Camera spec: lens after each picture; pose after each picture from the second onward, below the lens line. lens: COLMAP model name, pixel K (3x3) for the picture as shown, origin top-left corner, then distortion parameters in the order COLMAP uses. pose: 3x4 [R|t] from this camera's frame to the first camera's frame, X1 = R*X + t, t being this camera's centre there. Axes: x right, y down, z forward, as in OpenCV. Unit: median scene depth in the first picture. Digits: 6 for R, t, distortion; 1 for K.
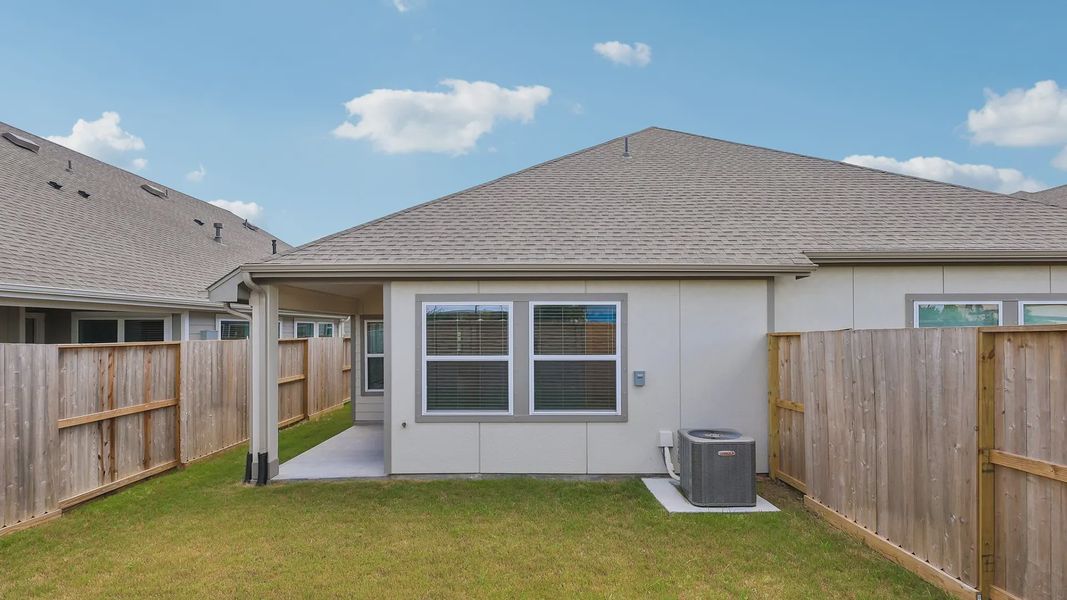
lens RADIAL K [[494.0, 0, 531.6], [0, 494.0, 332.1], [0, 0, 1]] dist [-0.001457, -0.000159]
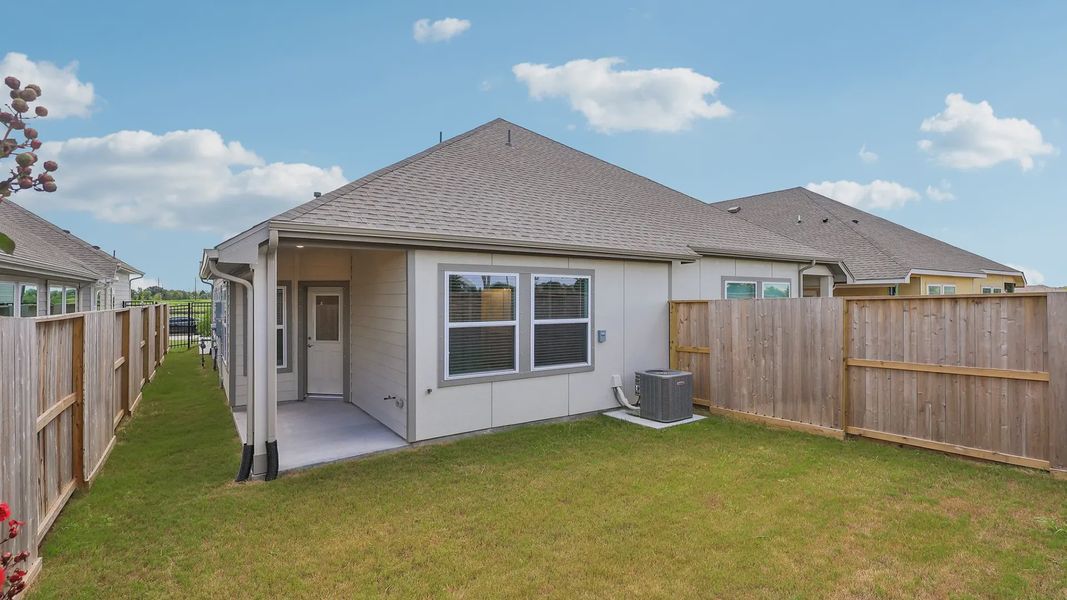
lens RADIAL K [[504.7, 0, 529.4], [0, 504.7, 301.1], [0, 0, 1]] dist [-0.001583, -0.000410]
pose [[0.821021, -0.001431, 0.570896, -0.687808], [0.000497, 0.999998, 0.001792, 0.000405], [-0.570898, -0.001187, 0.821020, 0.028504]]
